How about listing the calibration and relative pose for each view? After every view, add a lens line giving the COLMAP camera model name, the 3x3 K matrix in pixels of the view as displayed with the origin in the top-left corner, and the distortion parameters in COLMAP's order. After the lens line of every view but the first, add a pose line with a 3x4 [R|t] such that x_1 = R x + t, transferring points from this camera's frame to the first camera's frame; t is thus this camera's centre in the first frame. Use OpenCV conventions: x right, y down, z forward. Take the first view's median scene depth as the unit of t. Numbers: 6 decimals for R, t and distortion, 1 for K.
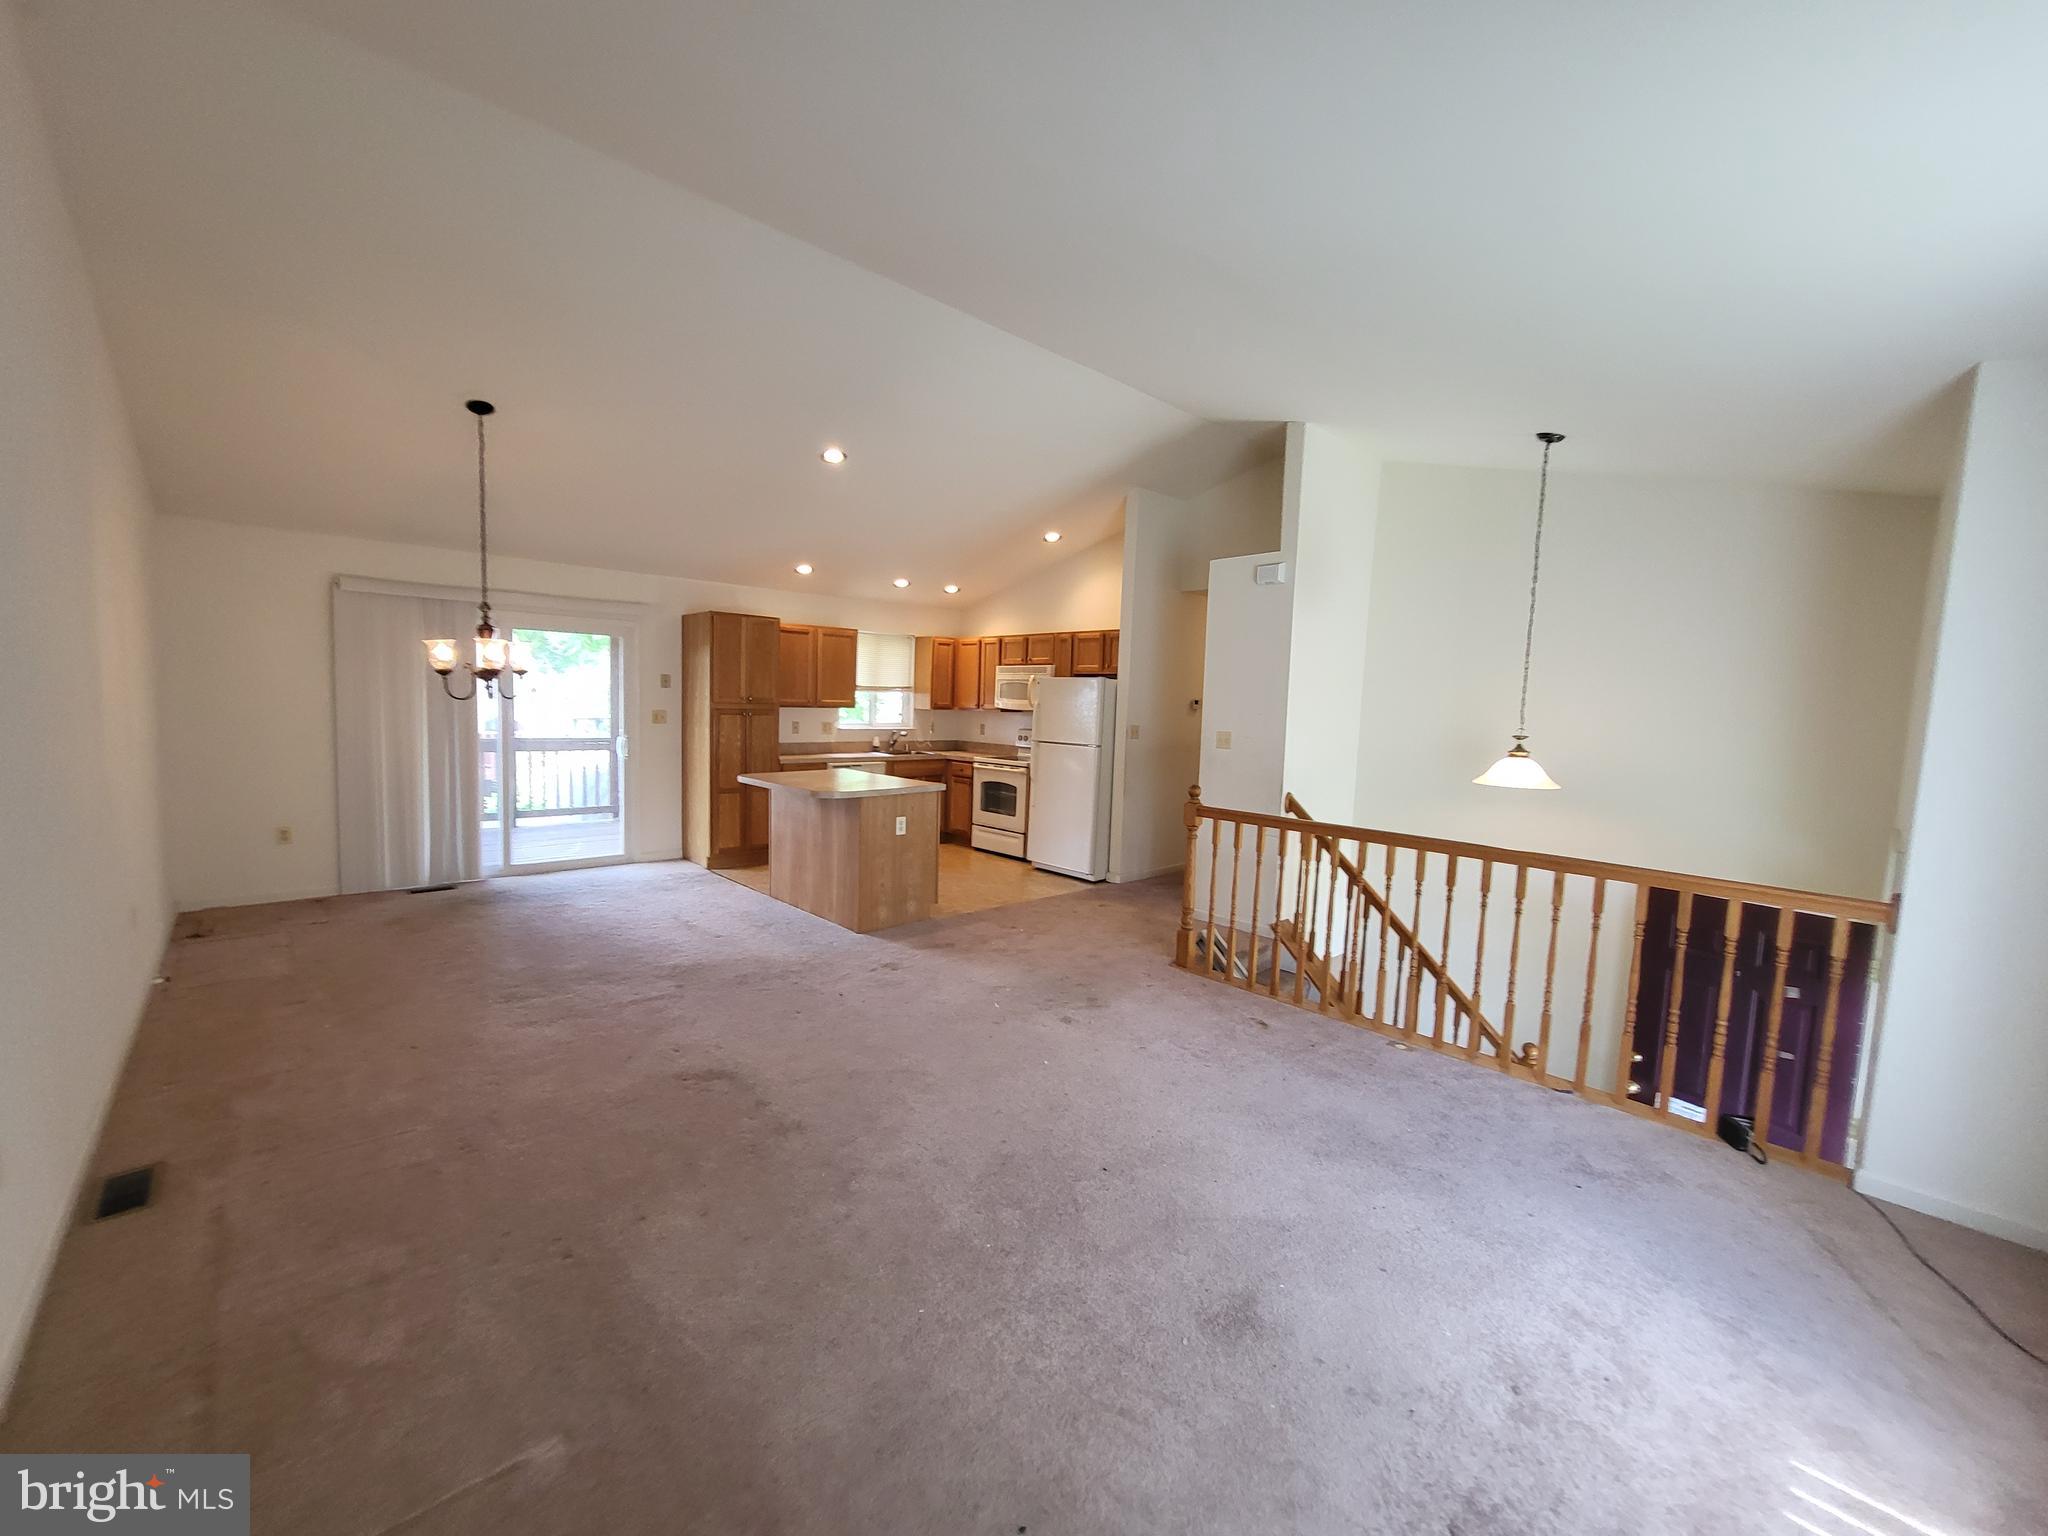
lens RADIAL K [[804.8, 0, 1019.3], [0, 804.8, 766.7], [0, 0, 1]] dist [-0.002275, -0.000093]
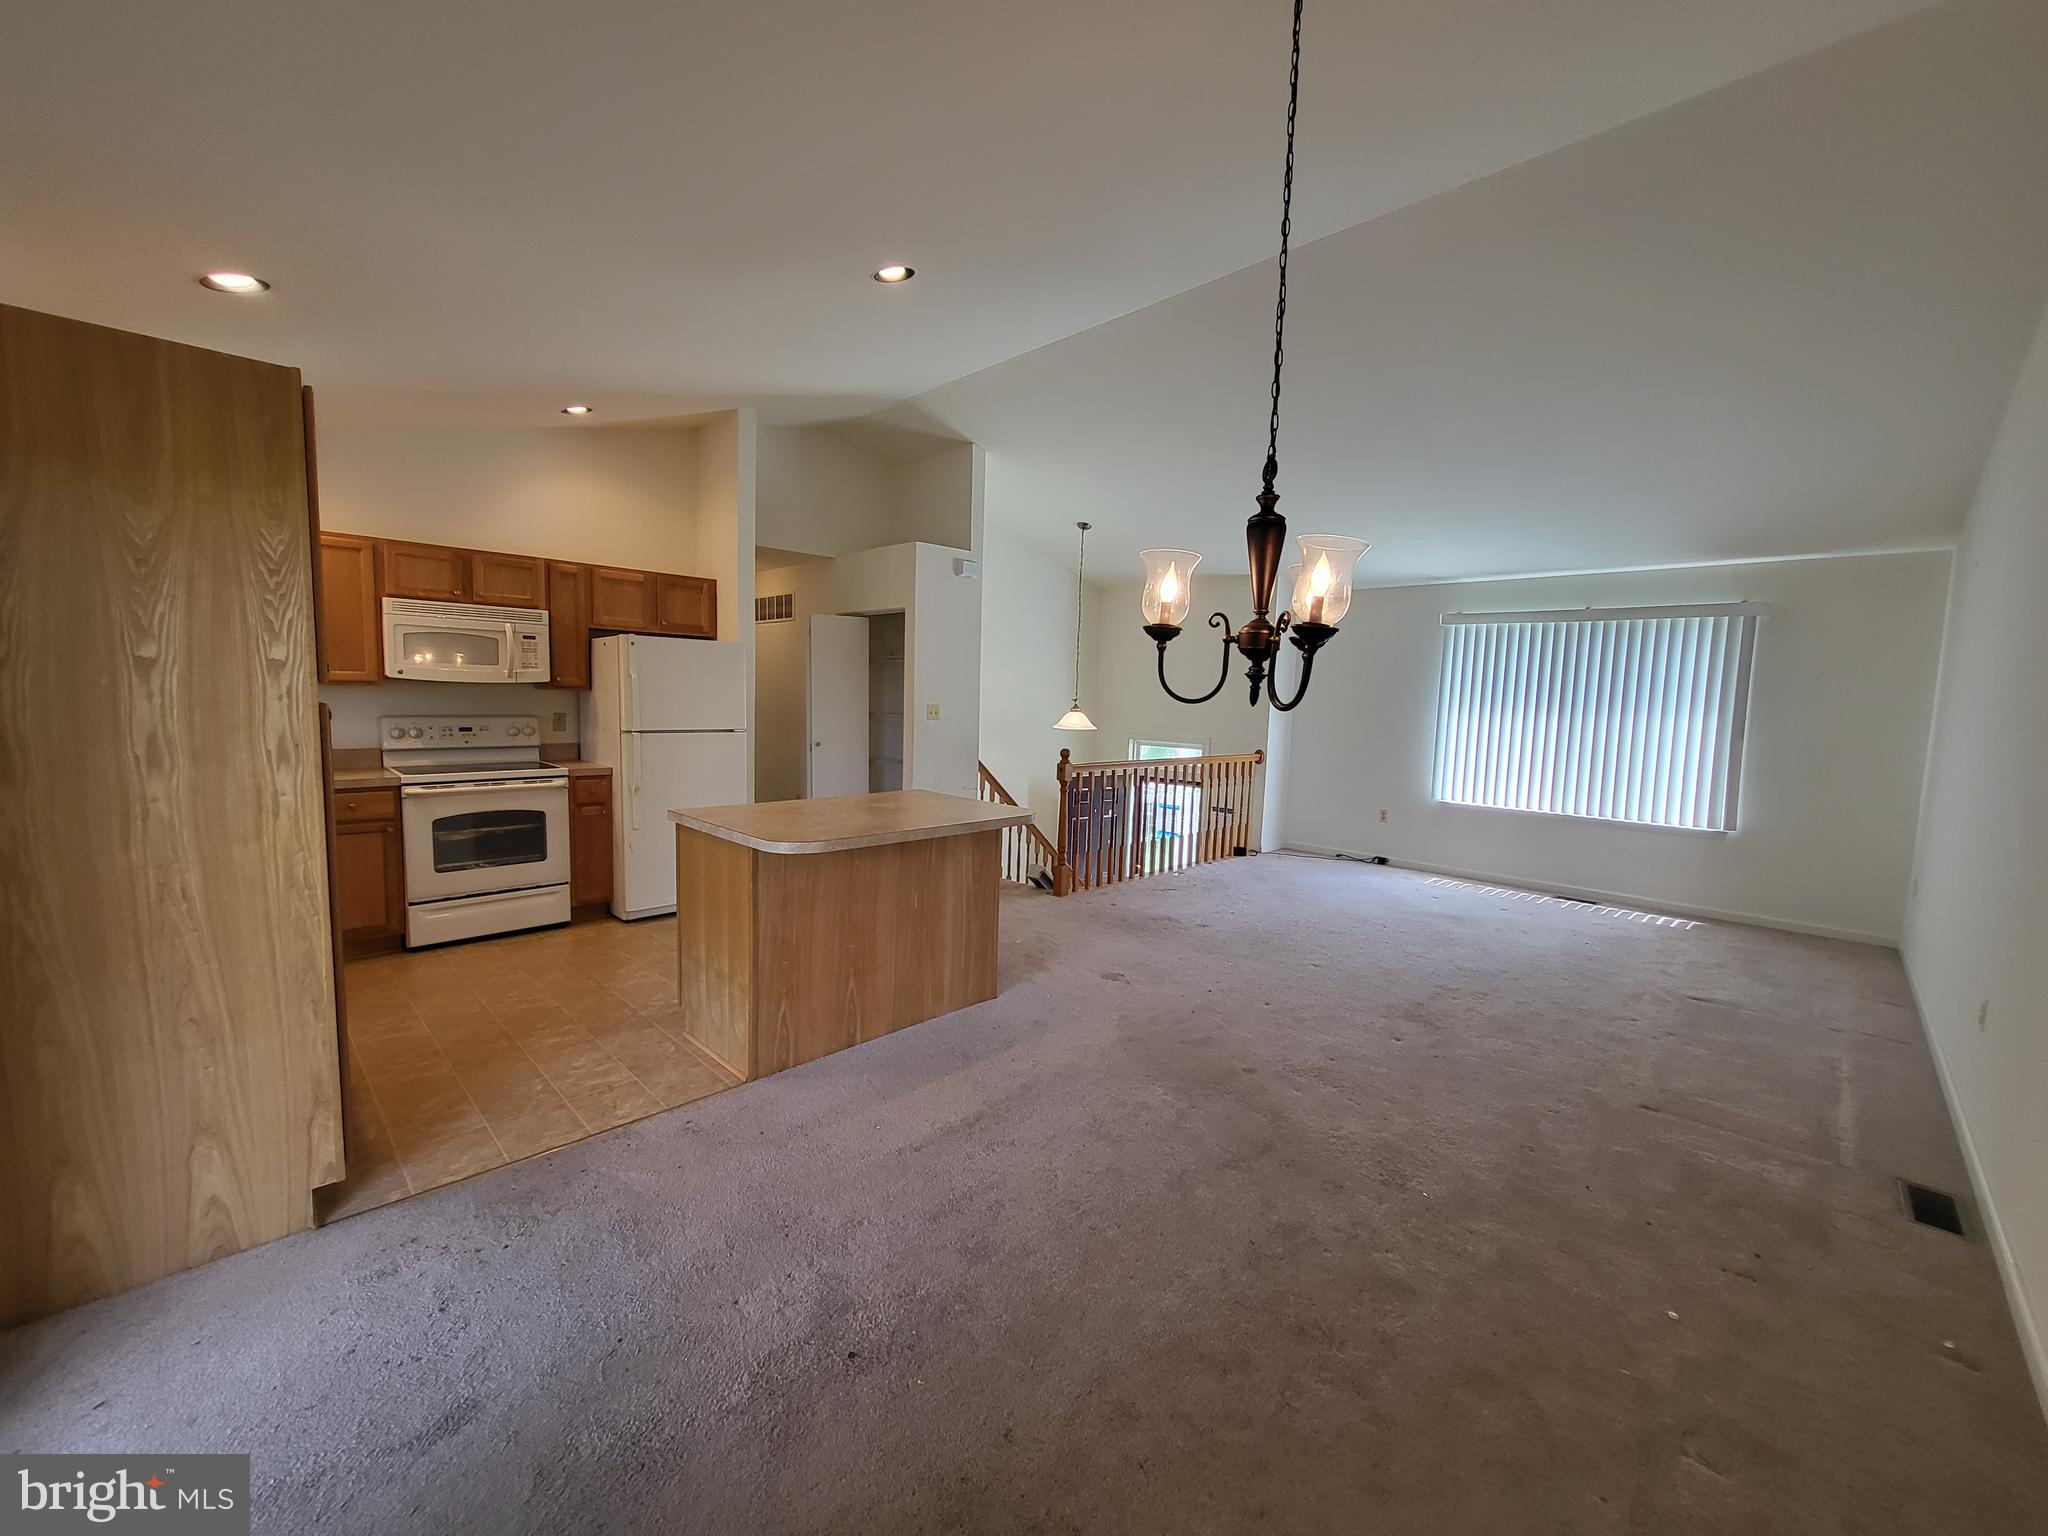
lens RADIAL K [[804.8, 0, 1026.4], [0, 804.8, 772.0], [0, 0, 1]] dist [-0.002275, -0.000093]
pose [[-0.032080, -0.132912, 0.990609, -0.588983], [0.050206, 0.989653, 0.134410, -0.065009], [-0.998224, 0.054046, -0.025075, 0.629311]]
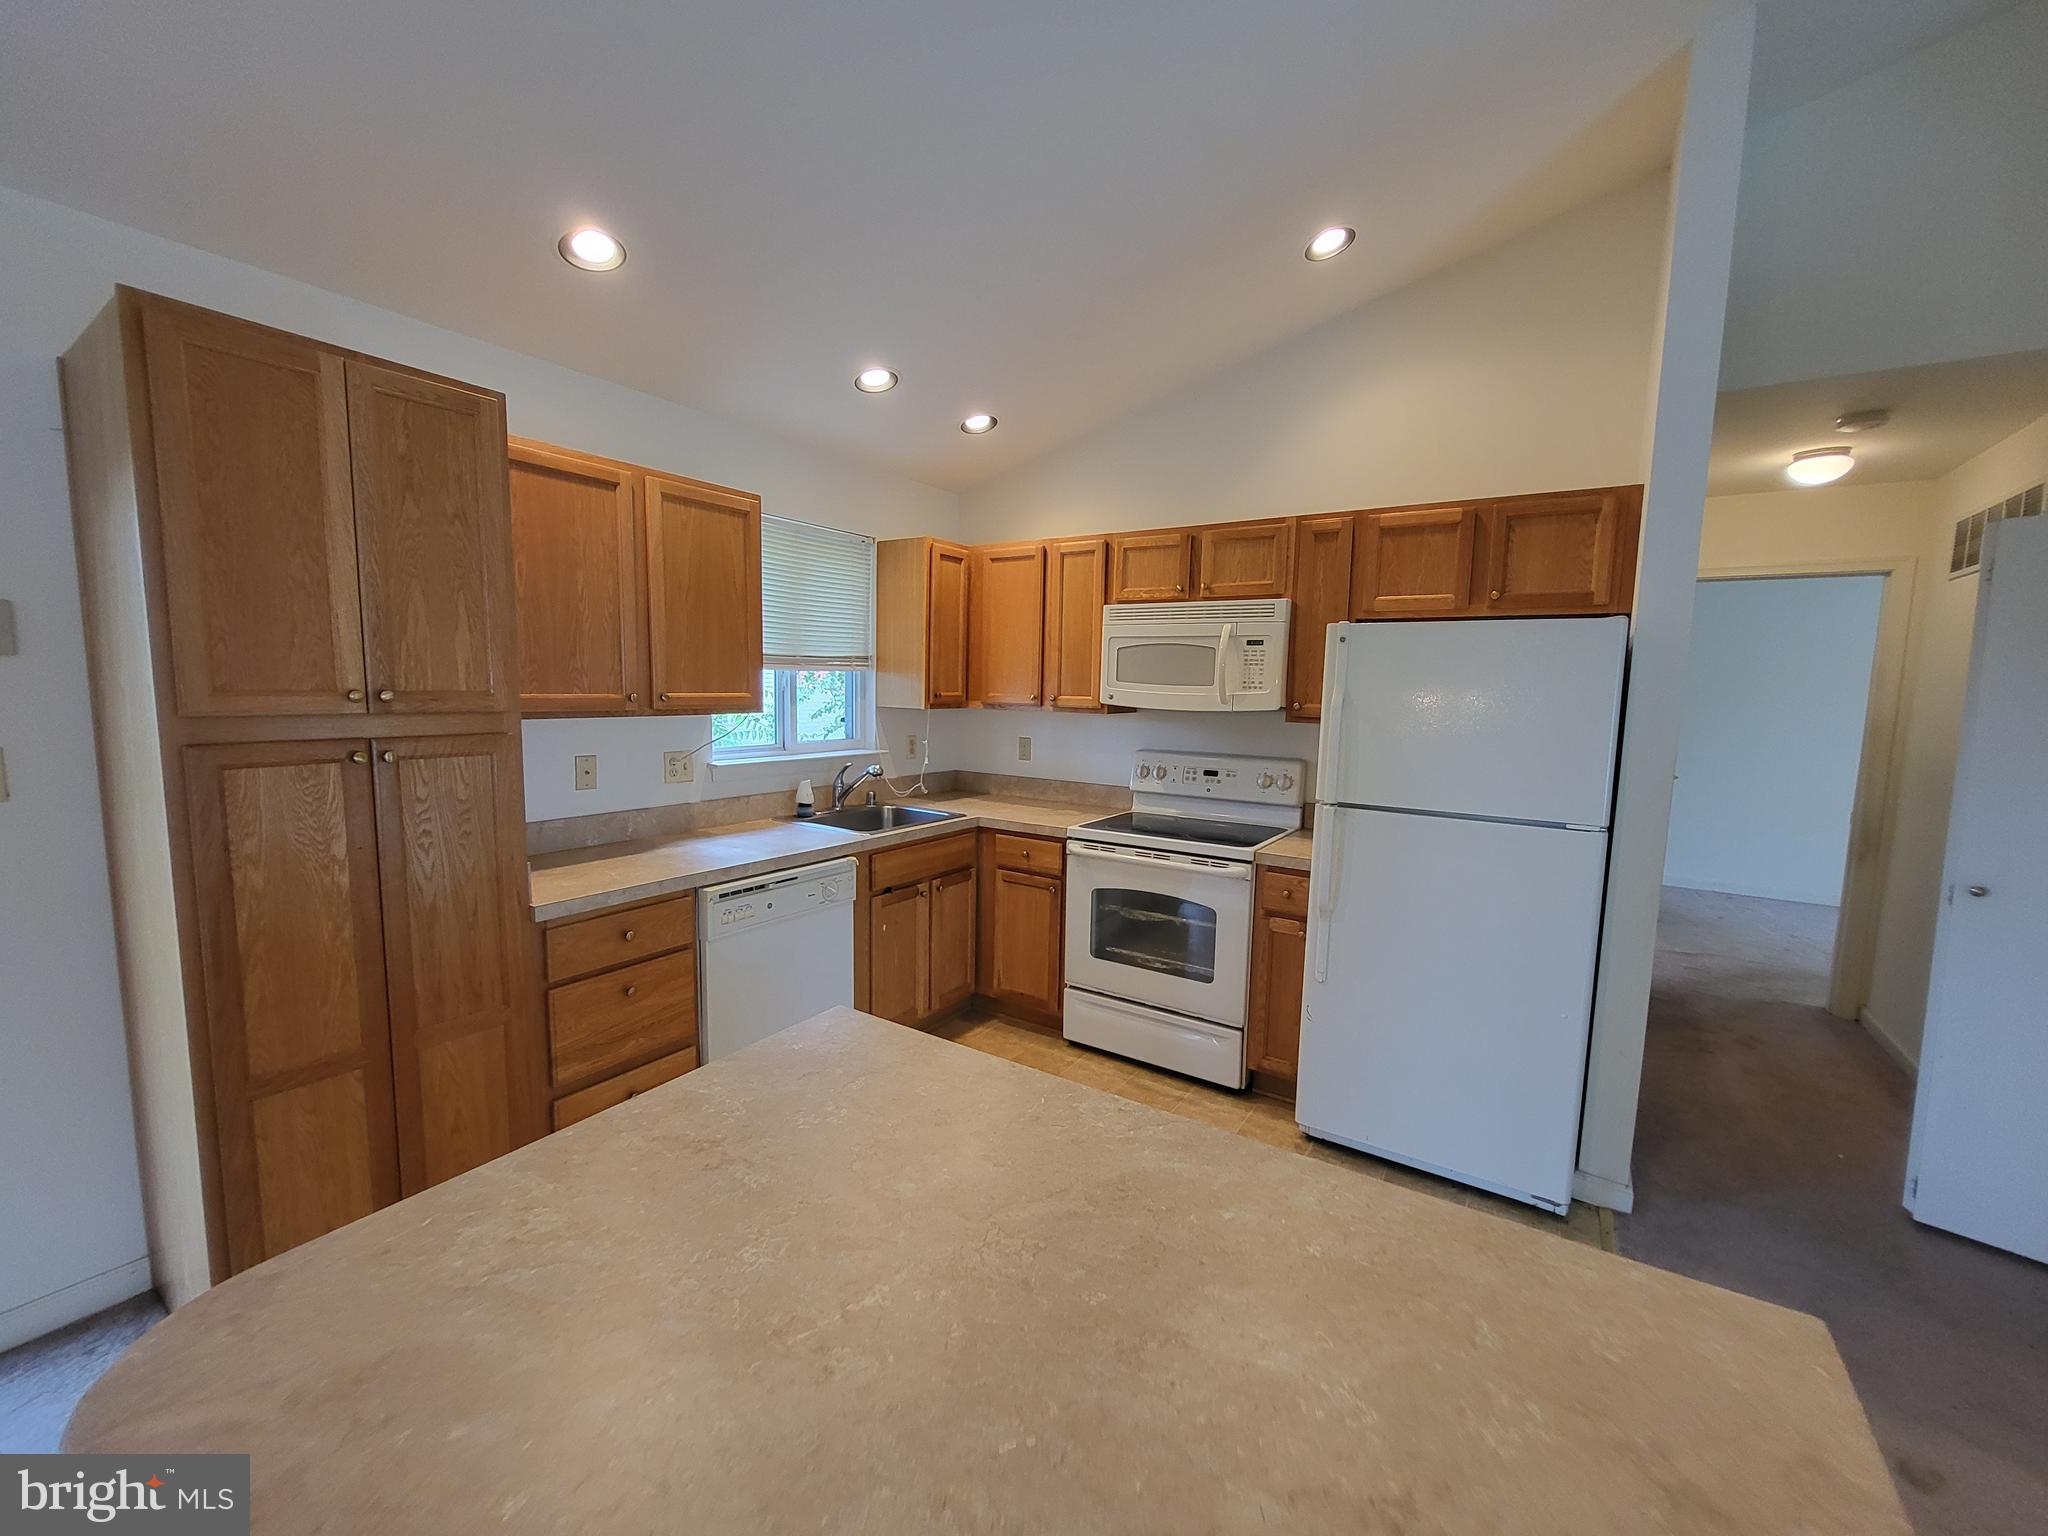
lens RADIAL K [[804.8, 0, 1027.0], [0, 804.8, 772.1], [0, 0, 1]] dist [-0.002275, -0.000093]
pose [[0.972691, -0.035858, 0.229316, -0.173160], [0.028334, 0.998949, 0.036018, -0.056361], [-0.230367, -0.028536, 0.972685, 0.620648]]
